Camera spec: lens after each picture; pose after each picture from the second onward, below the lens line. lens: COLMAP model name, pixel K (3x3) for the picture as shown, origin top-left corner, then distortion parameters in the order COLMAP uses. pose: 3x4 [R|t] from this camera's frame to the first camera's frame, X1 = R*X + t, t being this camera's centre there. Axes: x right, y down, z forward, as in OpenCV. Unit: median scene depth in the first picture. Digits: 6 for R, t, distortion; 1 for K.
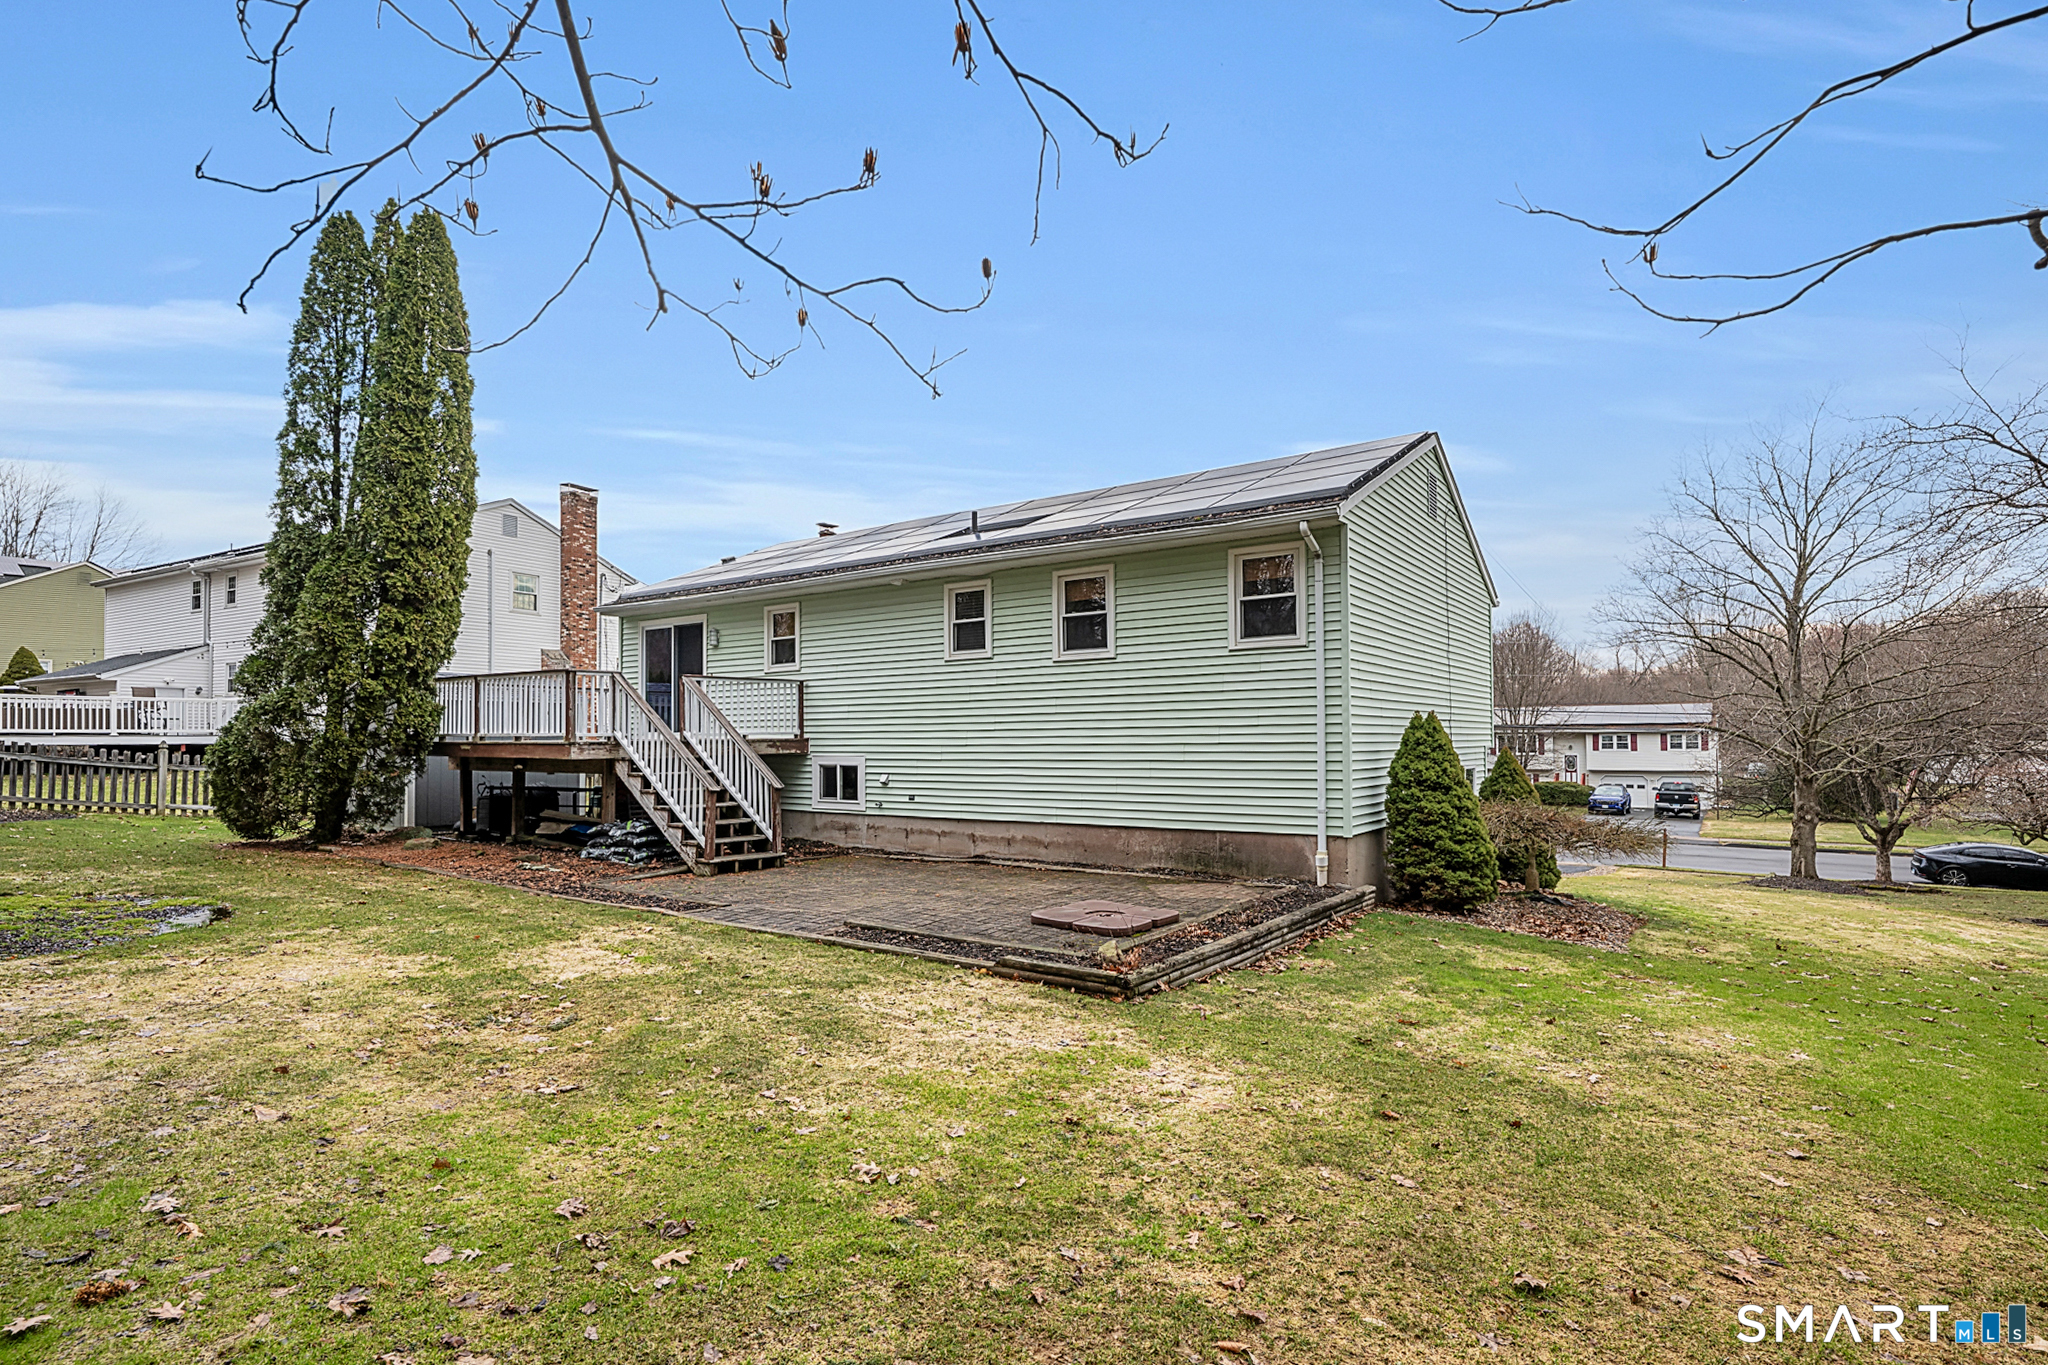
lens RADIAL K [[983.2, 0, 1026.5], [0, 983.2, 731.4], [0, 0, 1]] dist [-0.004786, 0.000073]
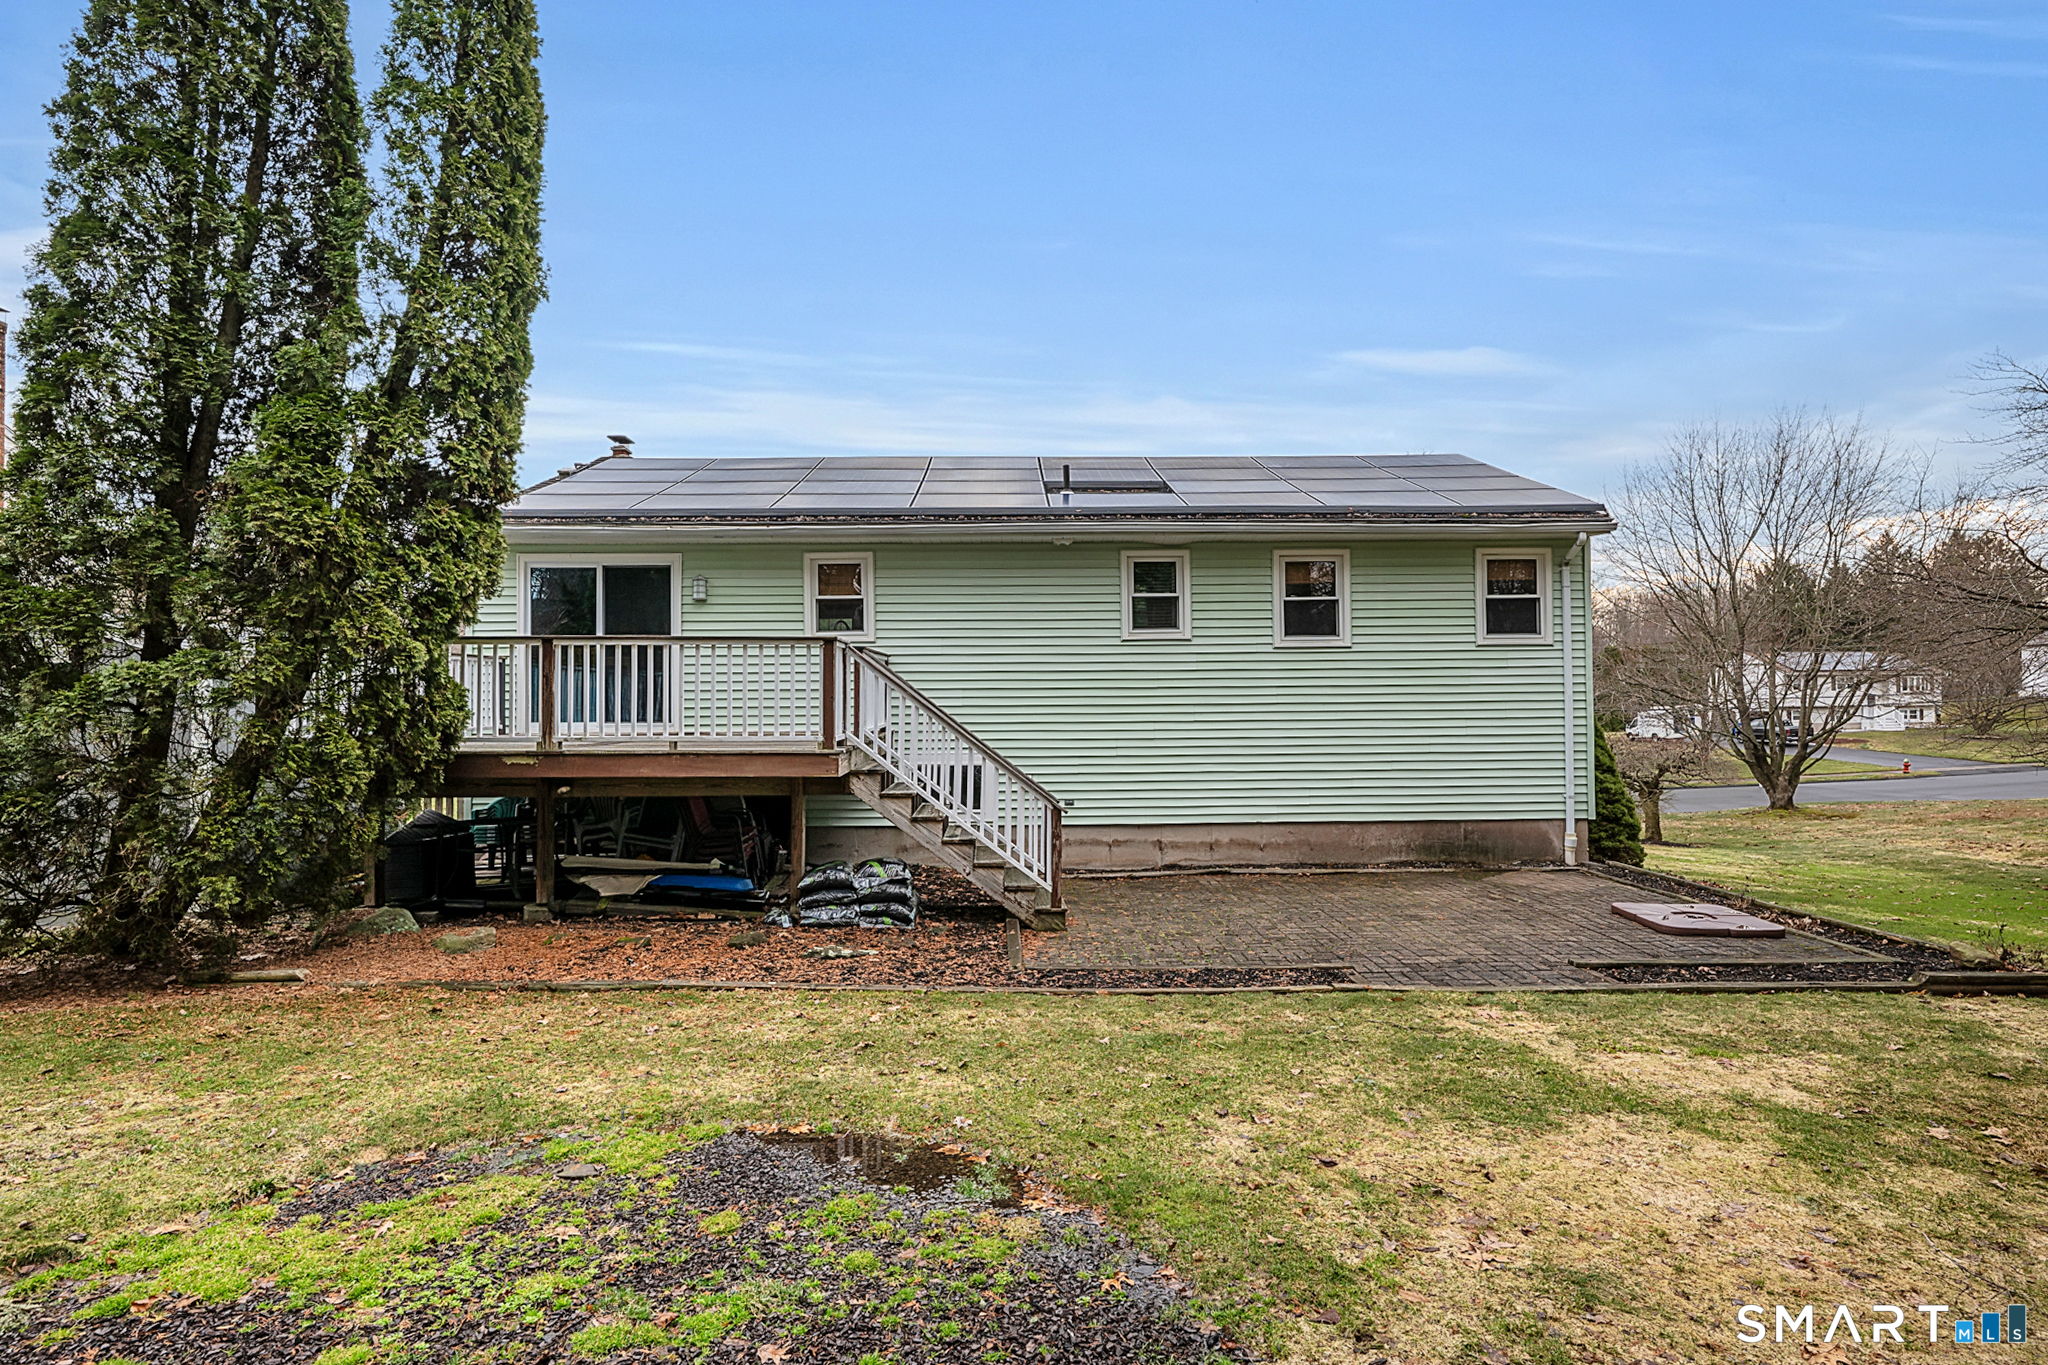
lens RADIAL K [[983.2, 0, 1024.2], [0, 983.2, 700.1], [0, 0, 1]] dist [-0.004786, 0.000073]
pose [[0.817995, 0.002391, 0.575220, -0.696210], [-0.002231, 0.999997, -0.000985, -0.020340], [-0.575221, -0.000478, 0.817998, 0.381433]]
